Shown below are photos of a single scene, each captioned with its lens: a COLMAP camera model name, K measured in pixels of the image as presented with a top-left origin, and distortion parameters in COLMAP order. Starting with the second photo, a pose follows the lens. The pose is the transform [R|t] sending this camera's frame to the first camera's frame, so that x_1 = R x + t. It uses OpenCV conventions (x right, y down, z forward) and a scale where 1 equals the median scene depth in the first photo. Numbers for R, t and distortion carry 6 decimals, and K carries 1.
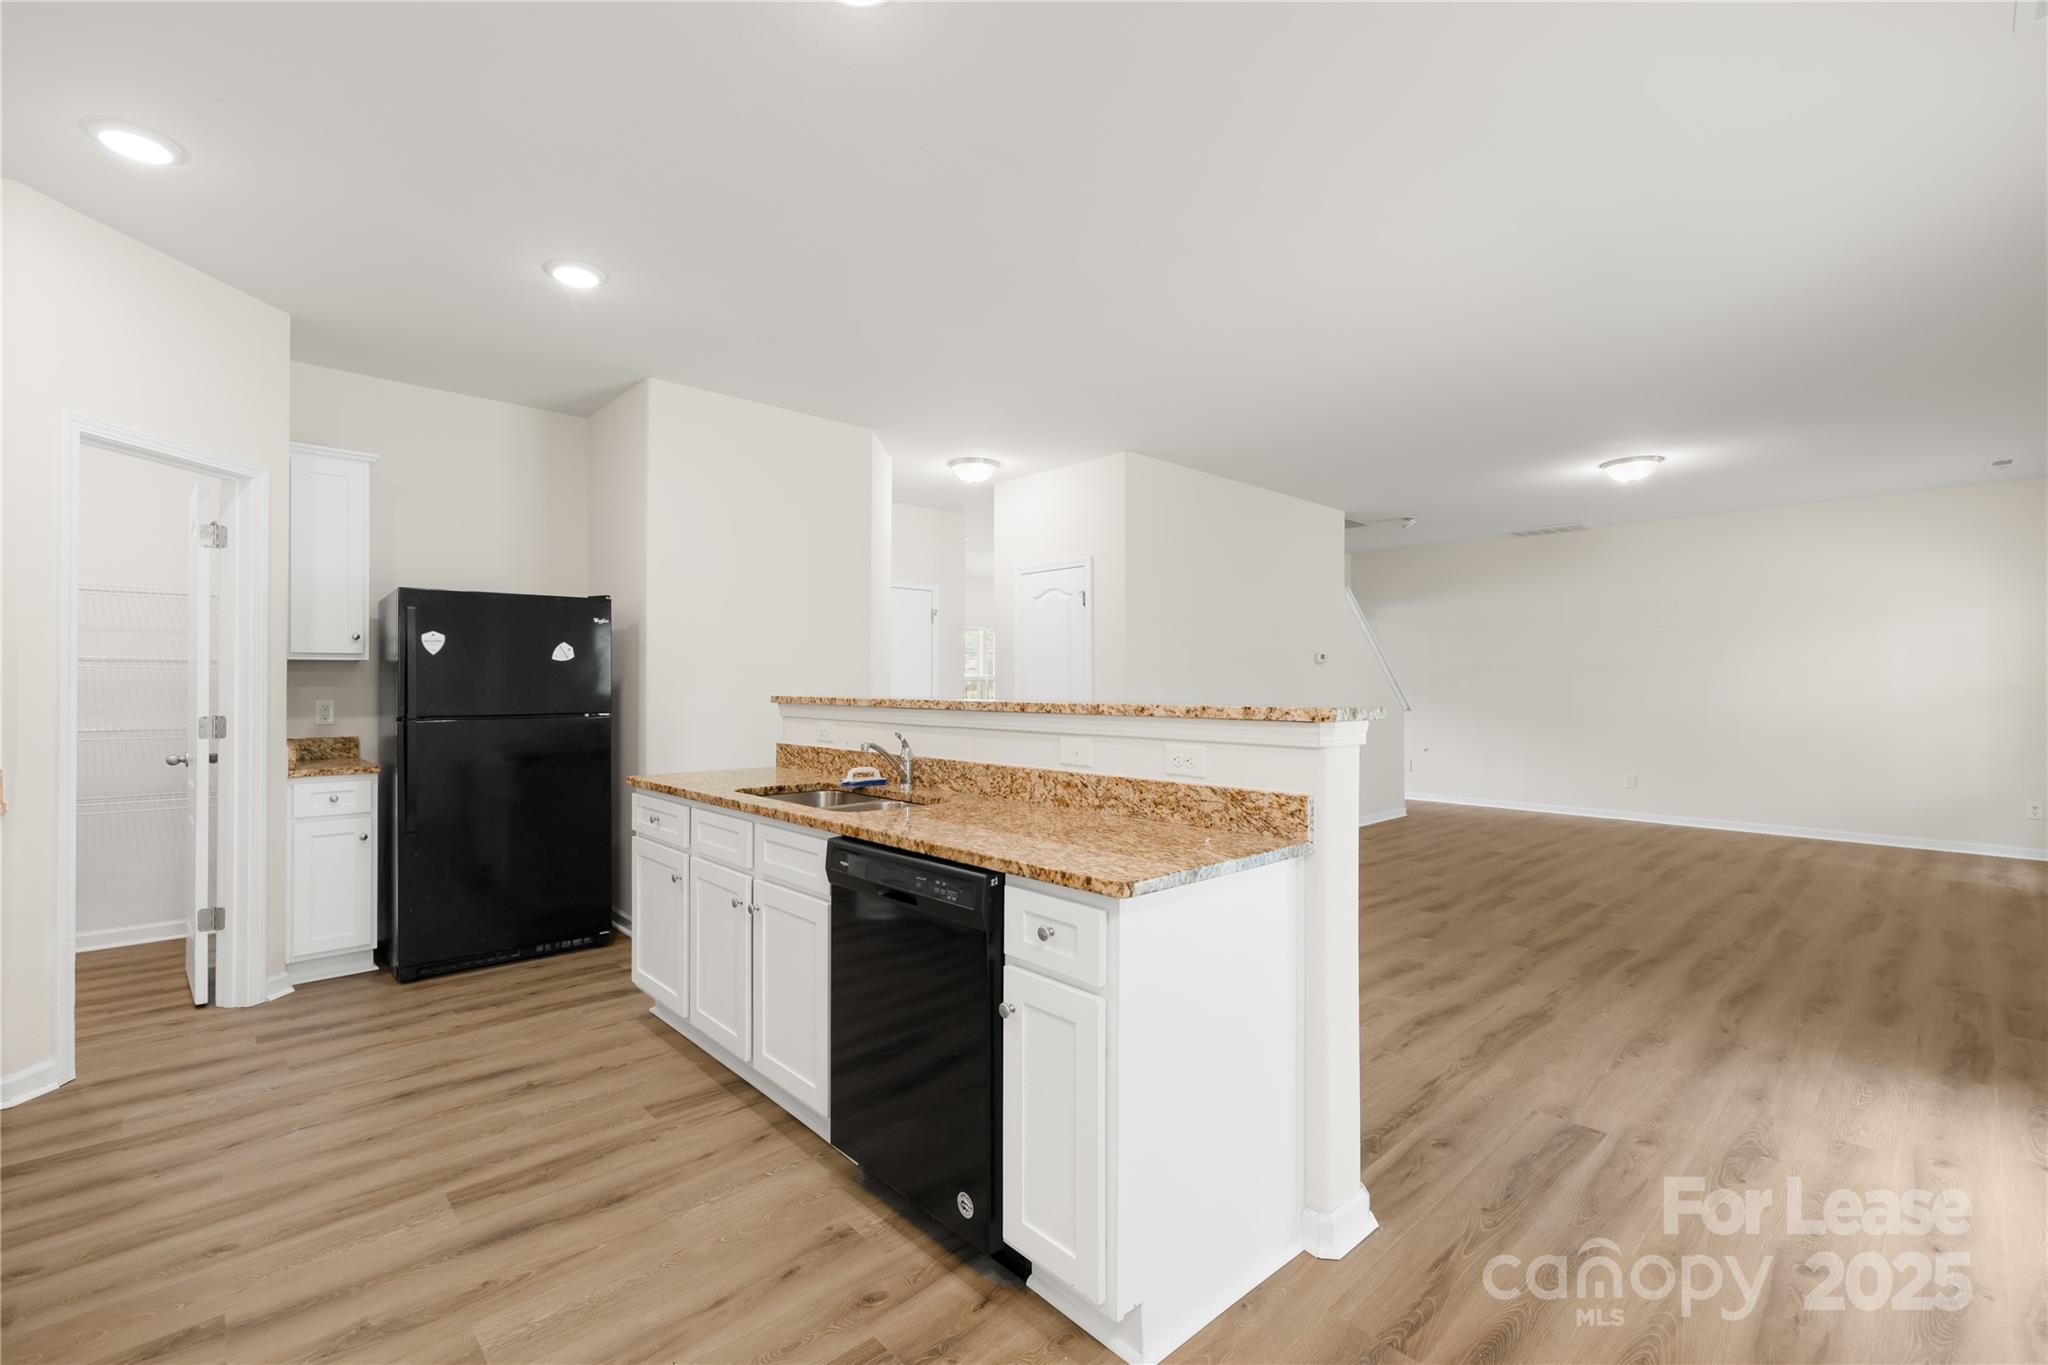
lens RADIAL K [[862.6, 0, 1015.5], [0, 862.6, 680.3], [0, 0, 1]] dist [0.000073, -0.001262]
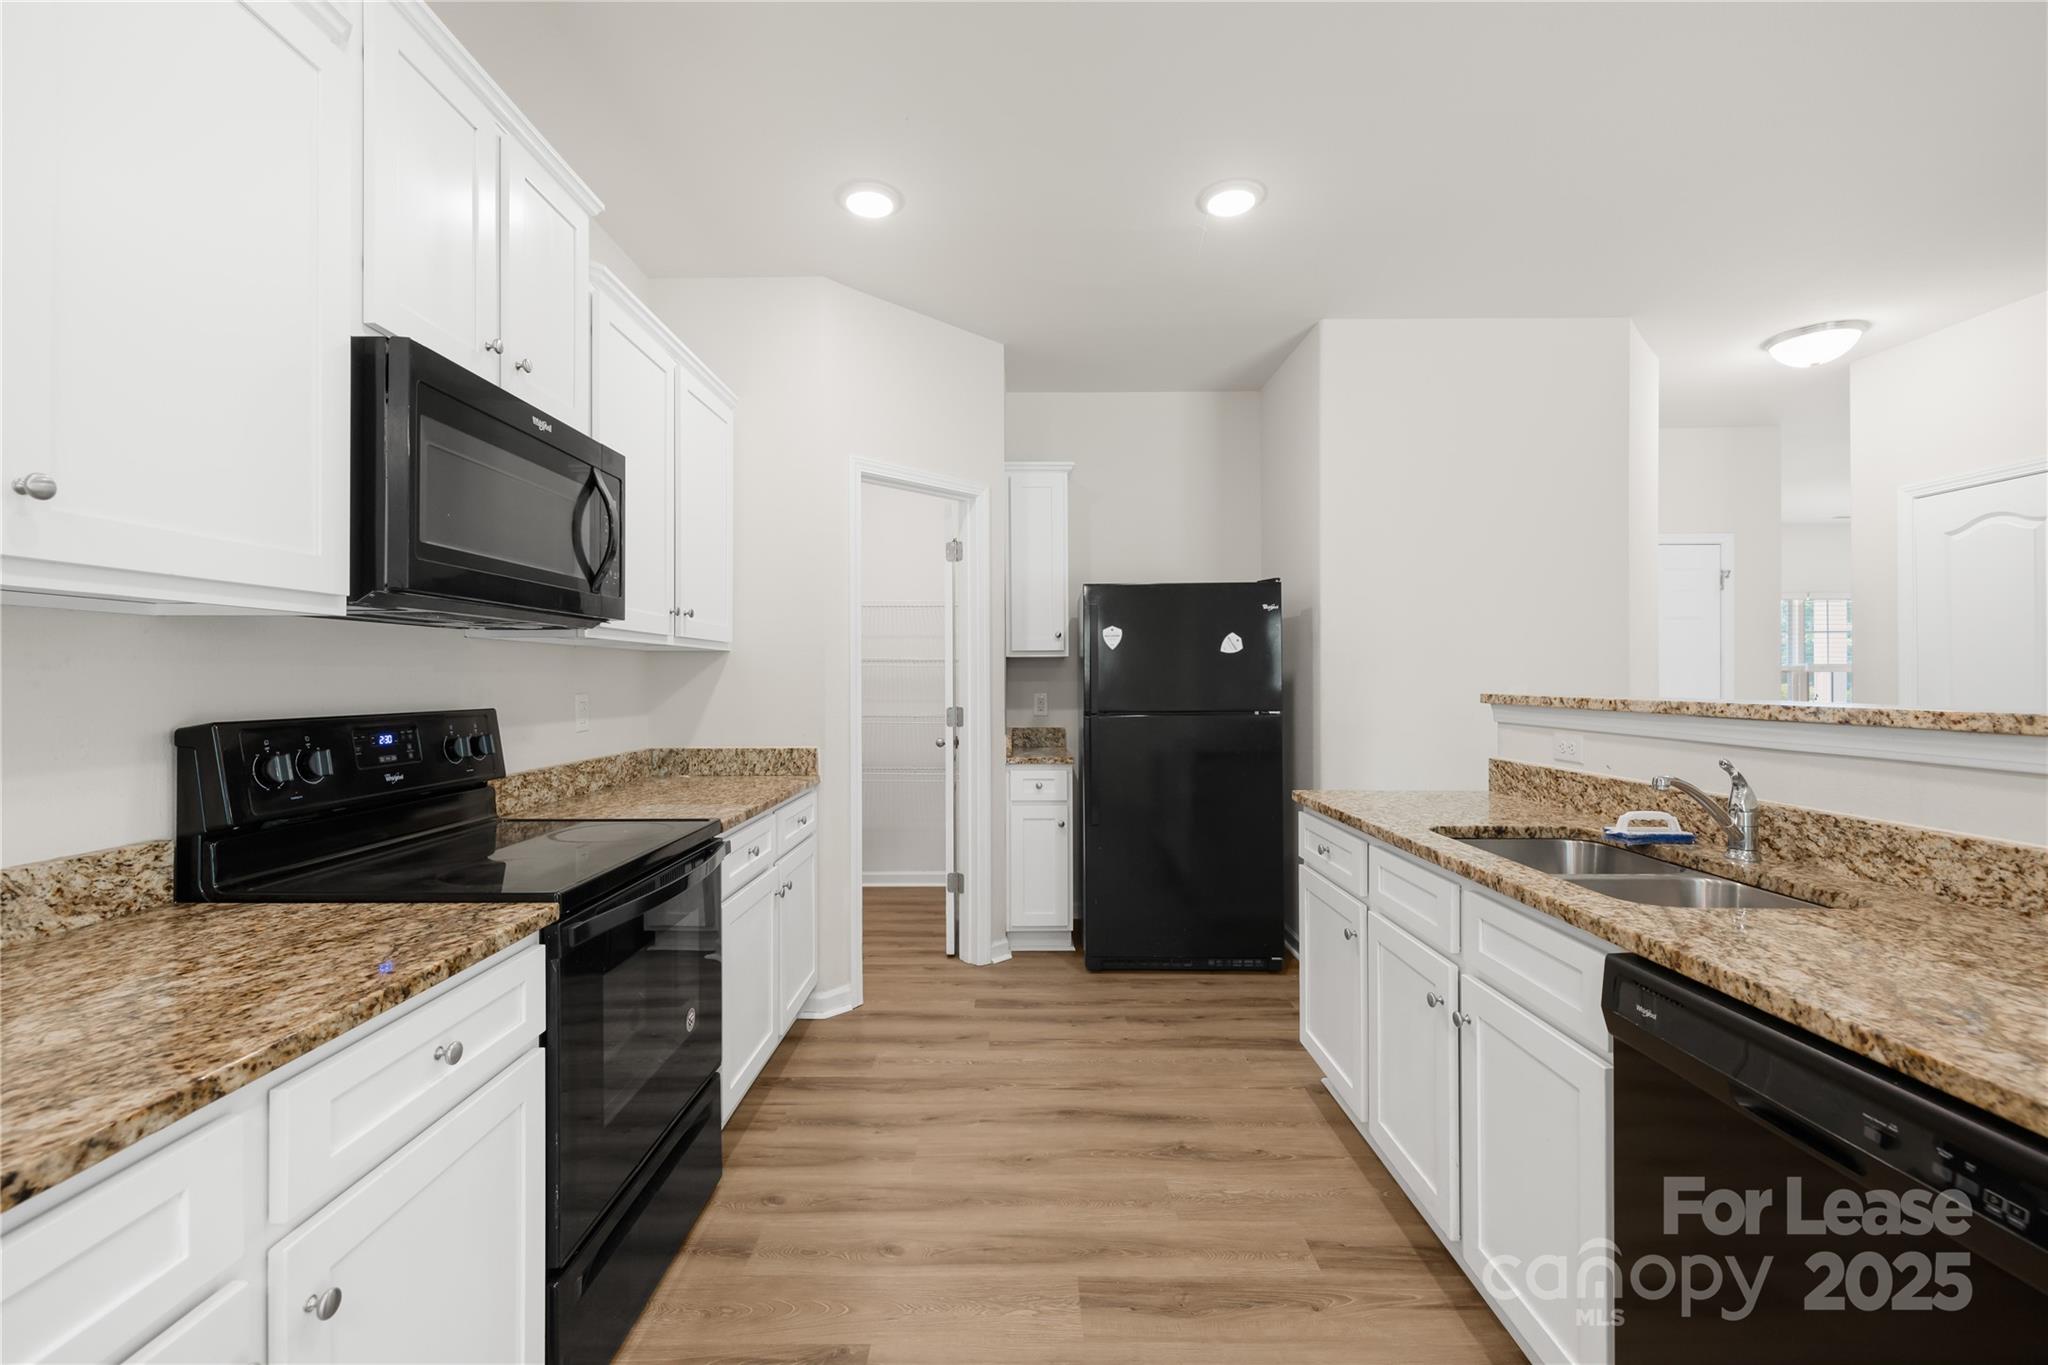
lens RADIAL K [[862.6, 0, 1027.5], [0, 862.6, 676.0], [0, 0, 1]] dist [0.000073, -0.001262]
pose [[0.732240, -0.005095, -0.681028, -0.077305], [0.007377, 0.999973, 0.000450, -0.000267], [0.681007, -0.005354, 0.732258, 0.234076]]
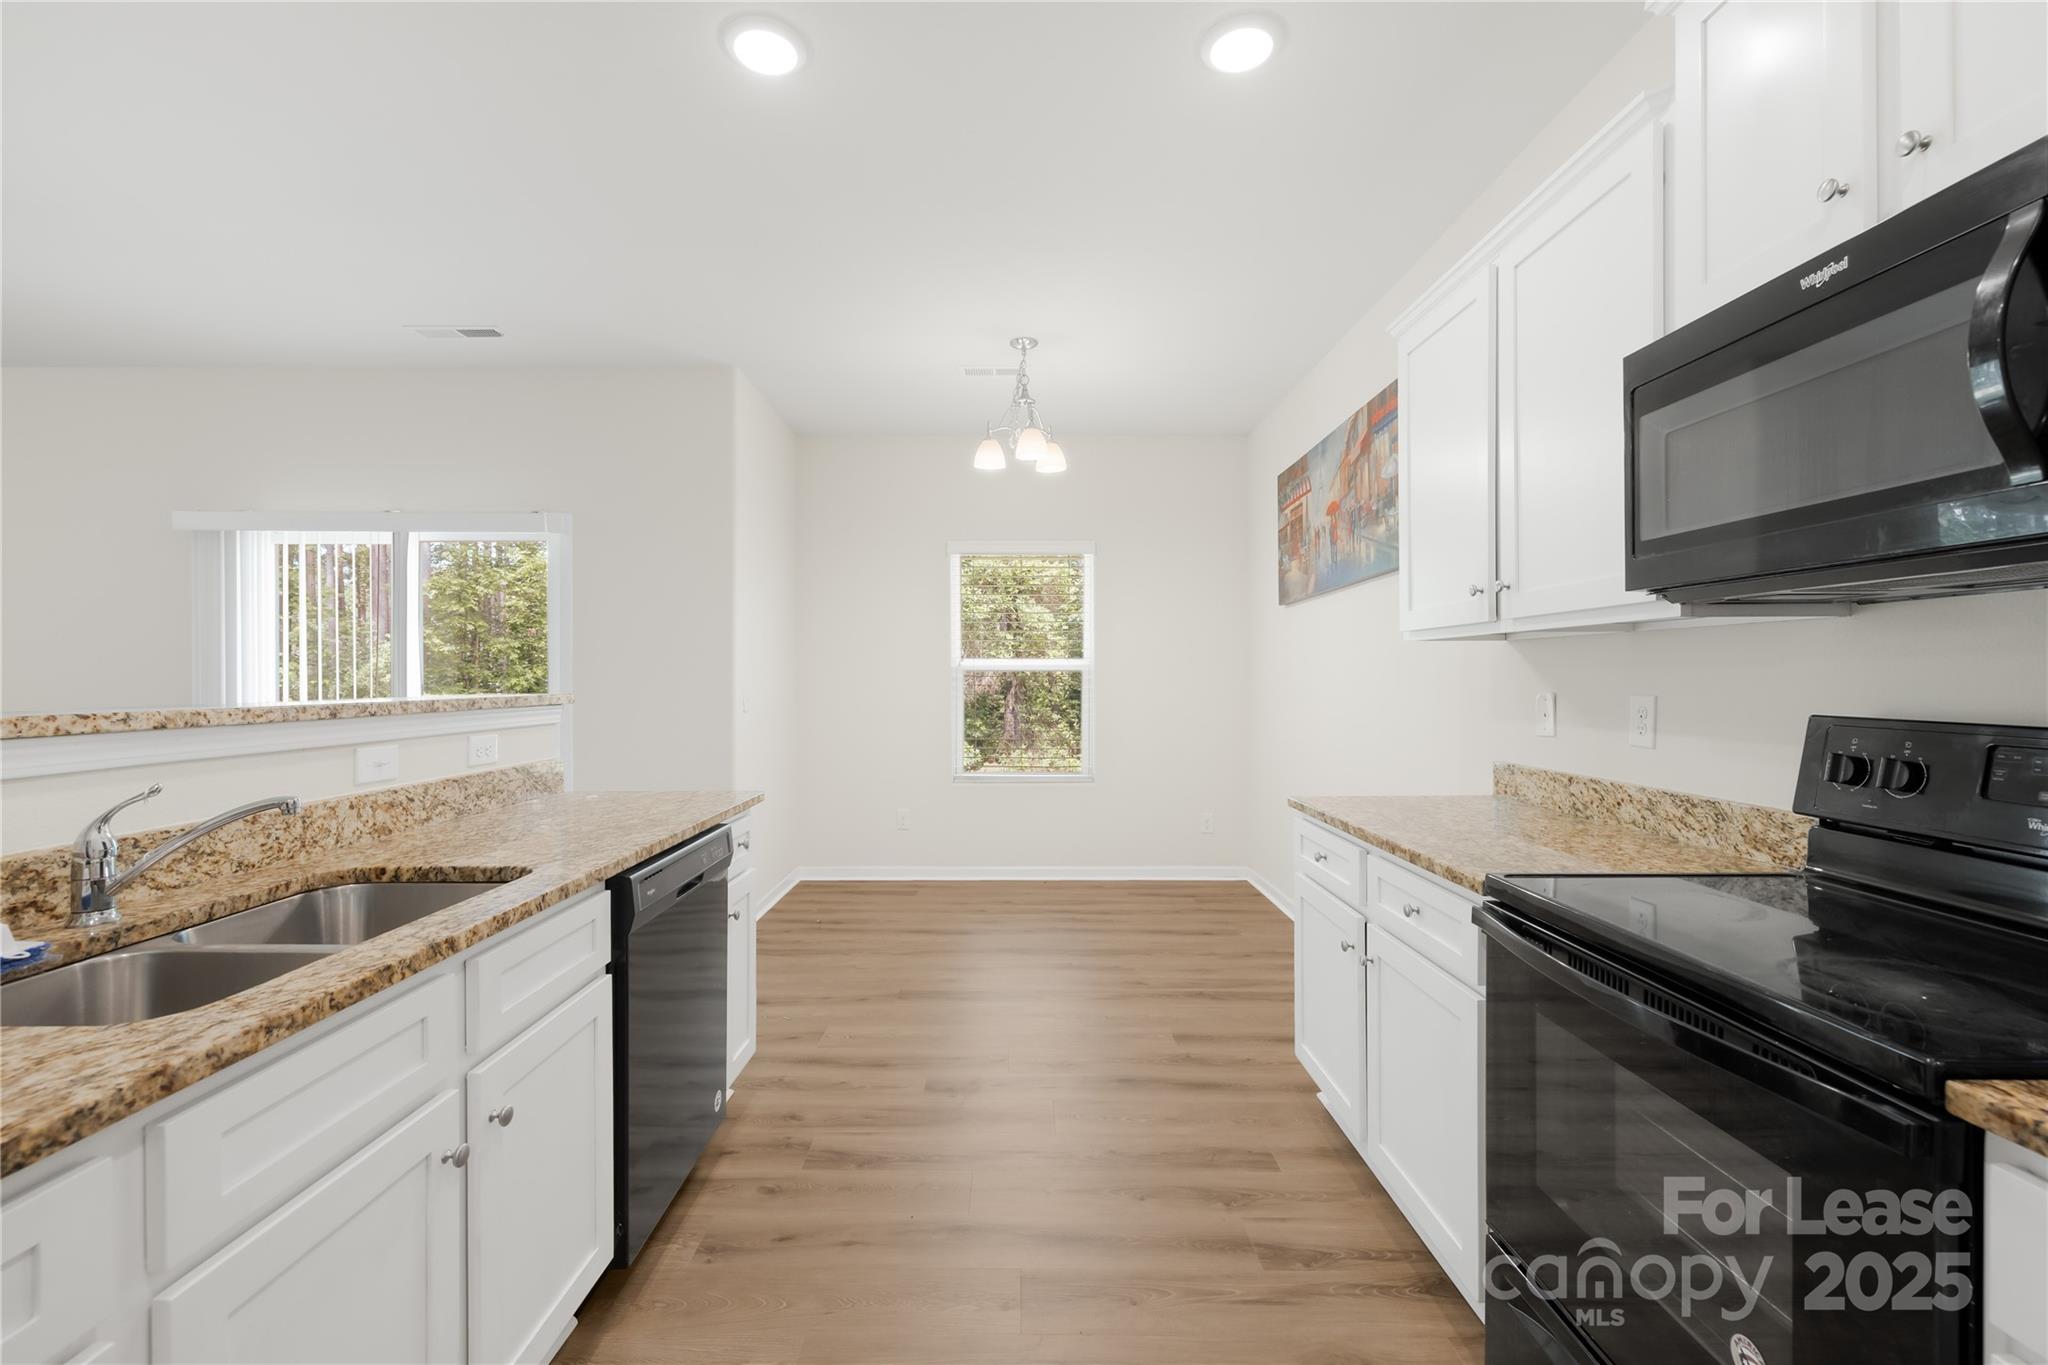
lens RADIAL K [[862.6, 0, 1032.2], [0, 862.6, 684.4], [0, 0, 1]] dist [0.000073, -0.001262]
pose [[-0.740692, -0.006860, 0.671810, -0.702044], [-0.004255, 0.999976, 0.005520, 0.003234], [-0.671832, 0.001230, -0.740703, 0.930815]]
